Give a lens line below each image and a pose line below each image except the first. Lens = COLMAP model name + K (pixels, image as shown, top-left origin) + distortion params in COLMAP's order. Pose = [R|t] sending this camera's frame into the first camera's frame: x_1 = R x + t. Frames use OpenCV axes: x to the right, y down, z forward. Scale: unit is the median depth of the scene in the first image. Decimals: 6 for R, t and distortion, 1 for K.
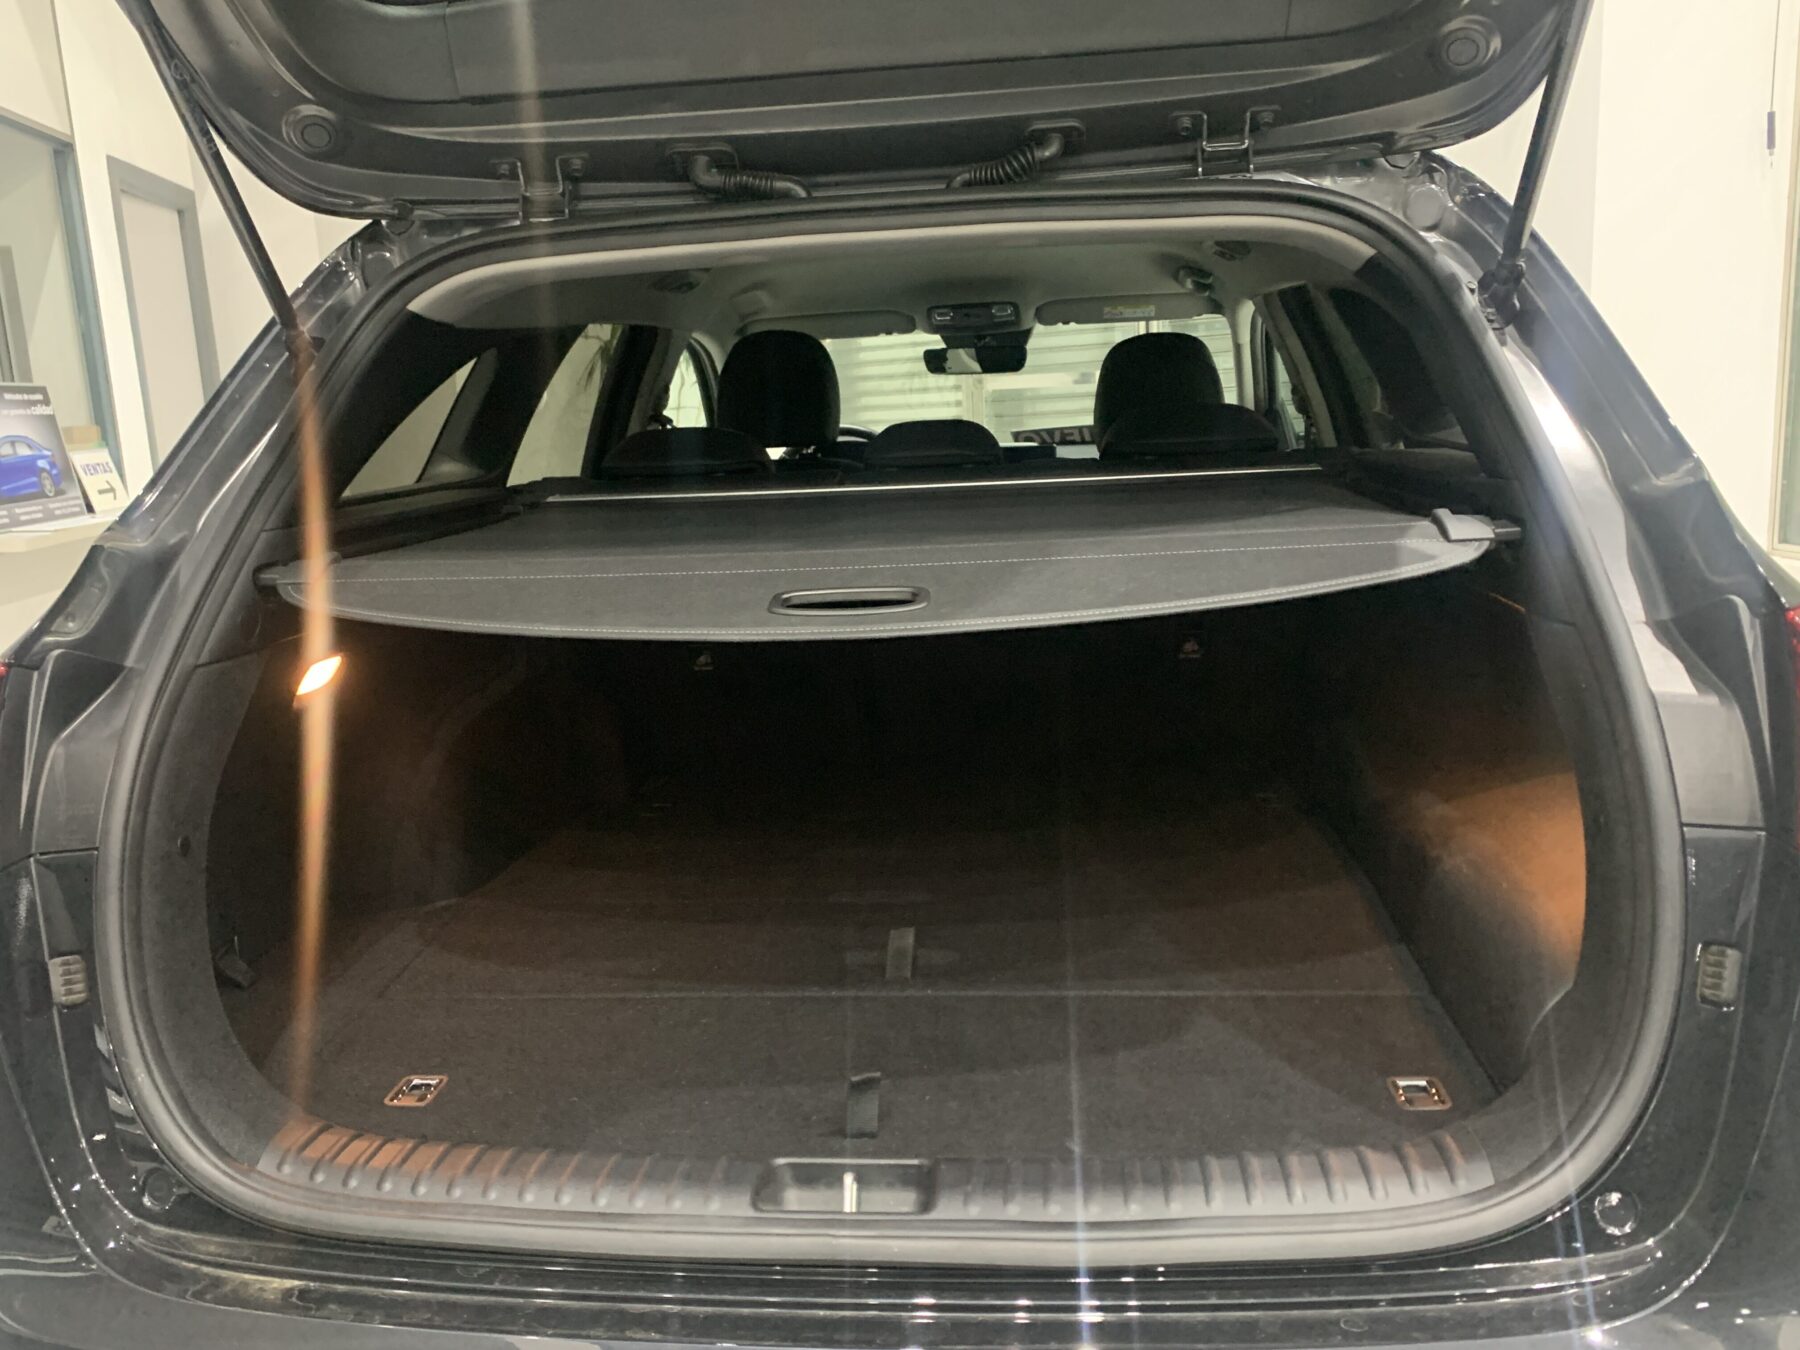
lens RADIAL K [[1496.8, 0, 888.6], [0, 1496.8, 682.0], [0, 0, 1]] dist [0.044348, -0.001302]
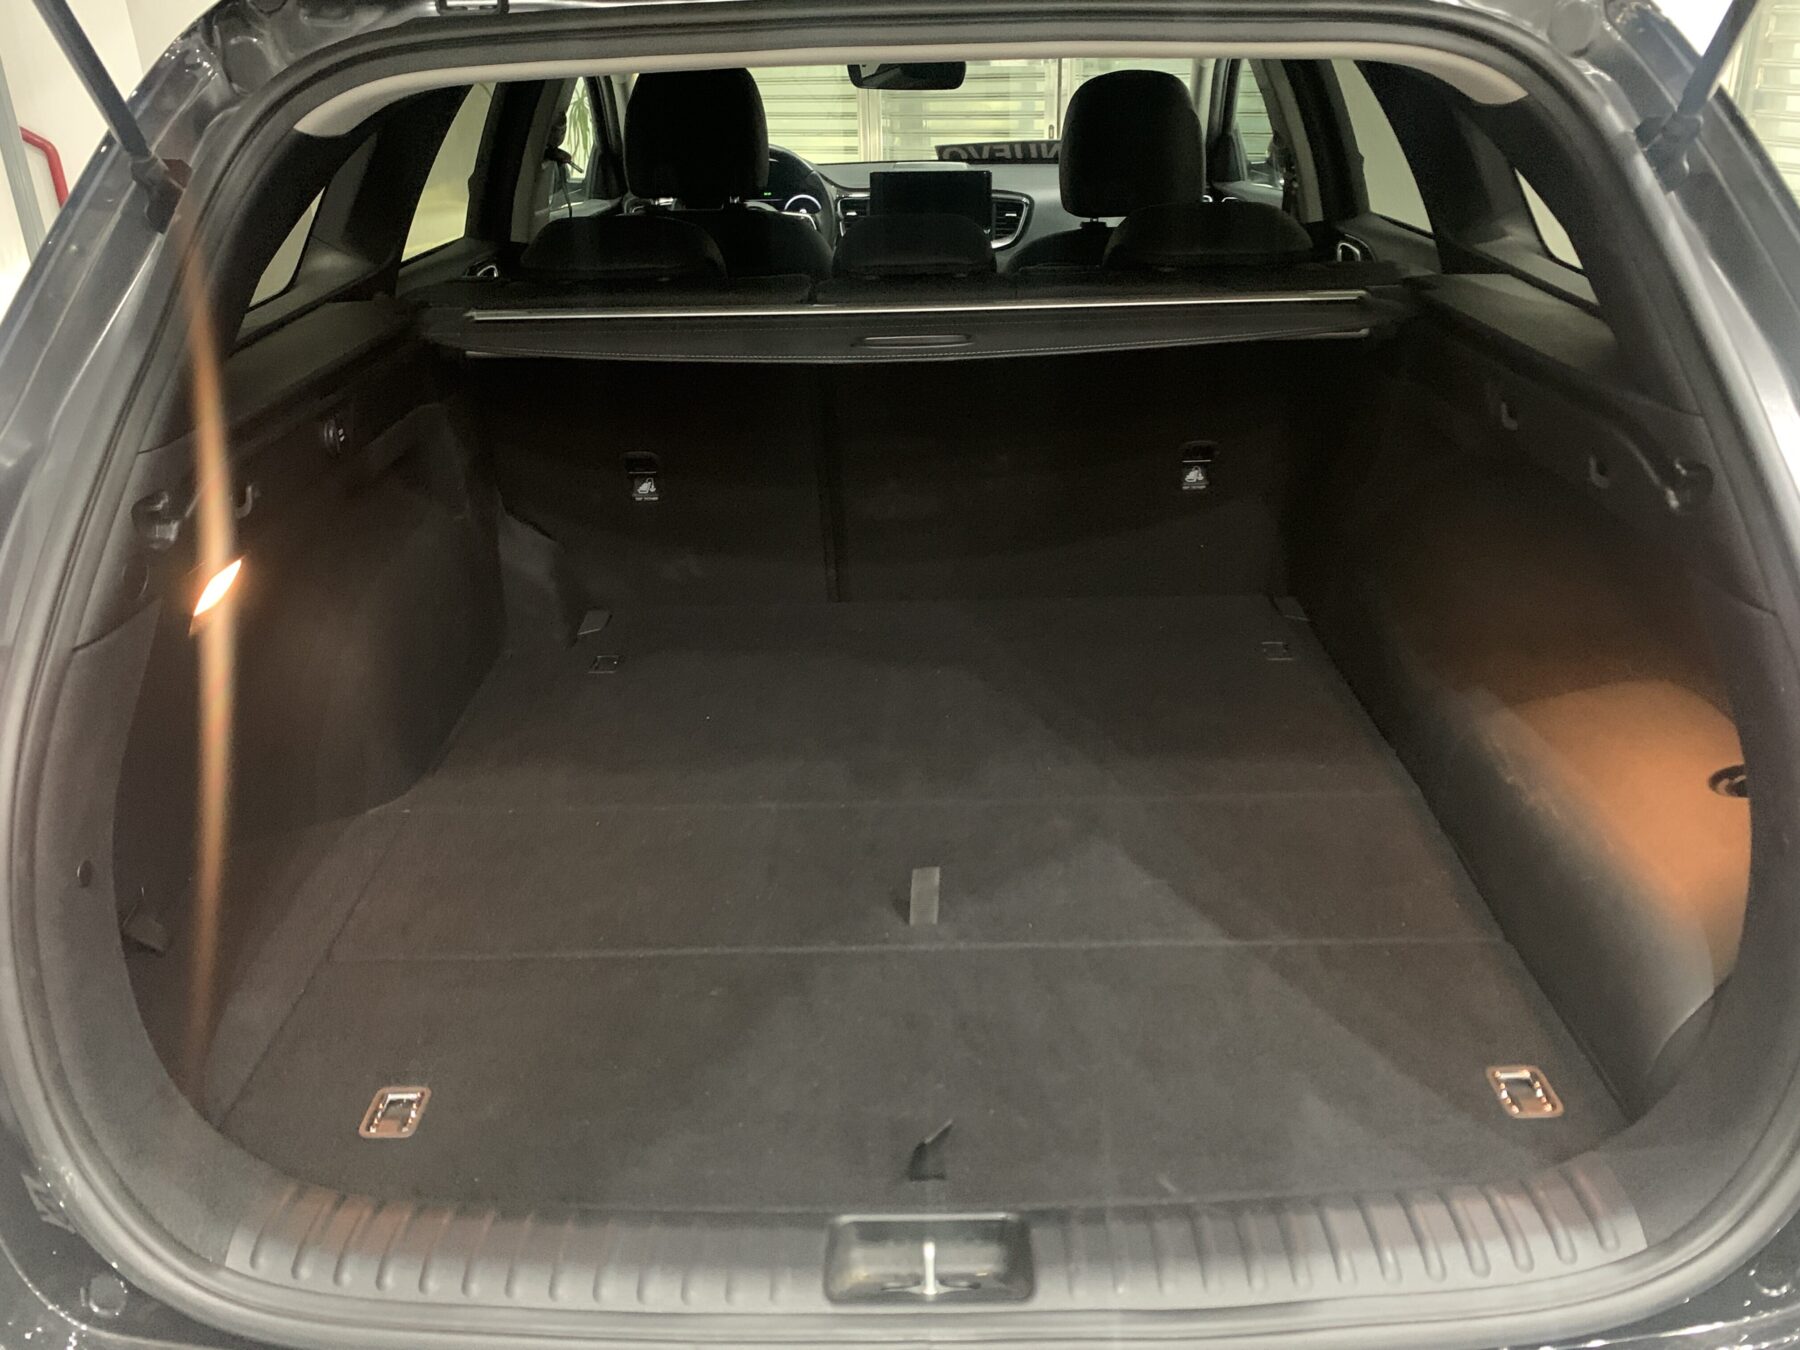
lens RADIAL K [[1496.8, 0, 910.7], [0, 1496.8, 666.8], [0, 0, 1]] dist [0.044348, -0.001302]
pose [[0.994454, -0.017967, 0.103627, -0.101715], [-0.004138, 0.977853, 0.209251, -0.156469], [-0.105091, -0.208519, 0.972356, 0.175676]]
